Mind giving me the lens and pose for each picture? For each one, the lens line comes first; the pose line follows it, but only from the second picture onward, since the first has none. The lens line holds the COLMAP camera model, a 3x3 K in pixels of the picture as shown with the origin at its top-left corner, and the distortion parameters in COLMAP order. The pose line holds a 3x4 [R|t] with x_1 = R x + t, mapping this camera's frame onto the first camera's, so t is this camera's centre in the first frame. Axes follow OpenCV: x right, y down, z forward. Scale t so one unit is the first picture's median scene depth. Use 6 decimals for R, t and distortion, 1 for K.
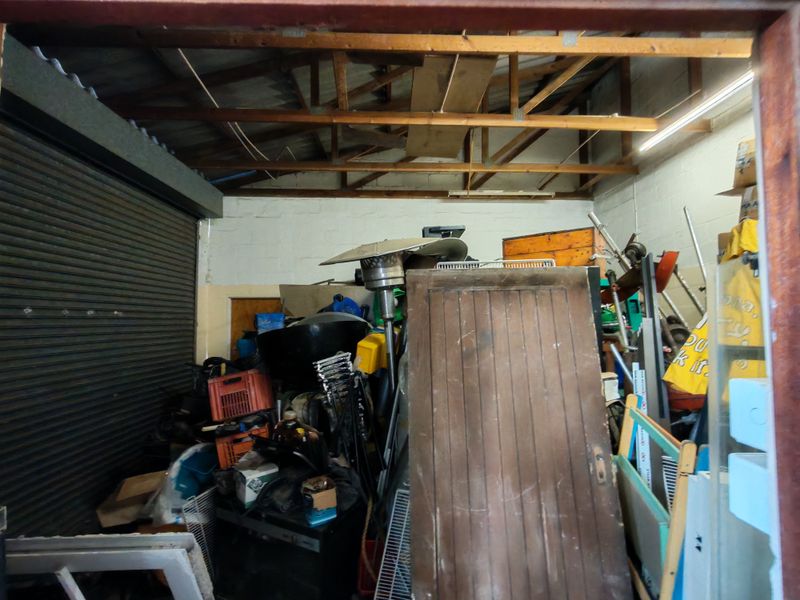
lens RADIAL K [[368.9, 0, 394.8], [0, 368.9, 302.9], [0, 0, 1]] dist [0.001288, 0.000330]
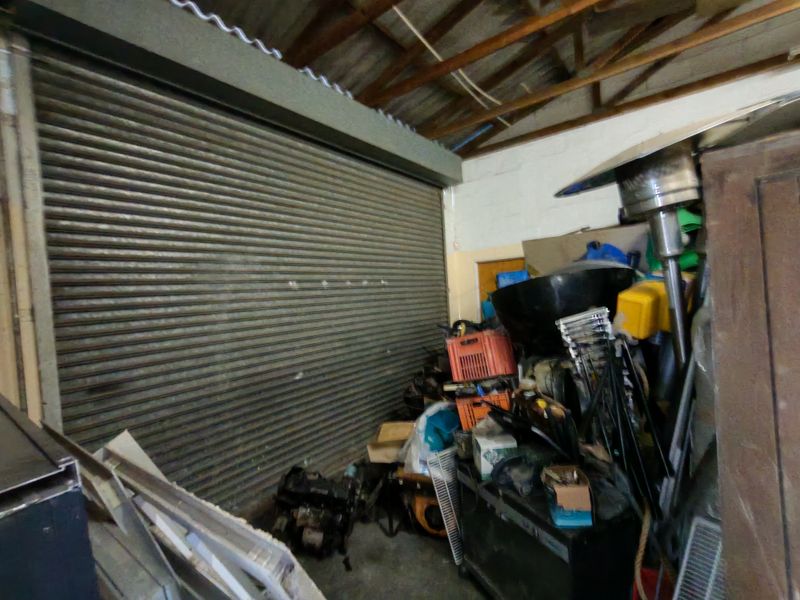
lens RADIAL K [[368.9, 0, 394.8], [0, 368.9, 302.9], [0, 0, 1]] dist [0.001288, 0.000330]
pose [[0.782091, -0.029696, -0.622456, 0.006208], [0.085484, 0.994534, 0.059960, 0.042028], [0.617273, -0.100104, 0.780355, 0.163963]]
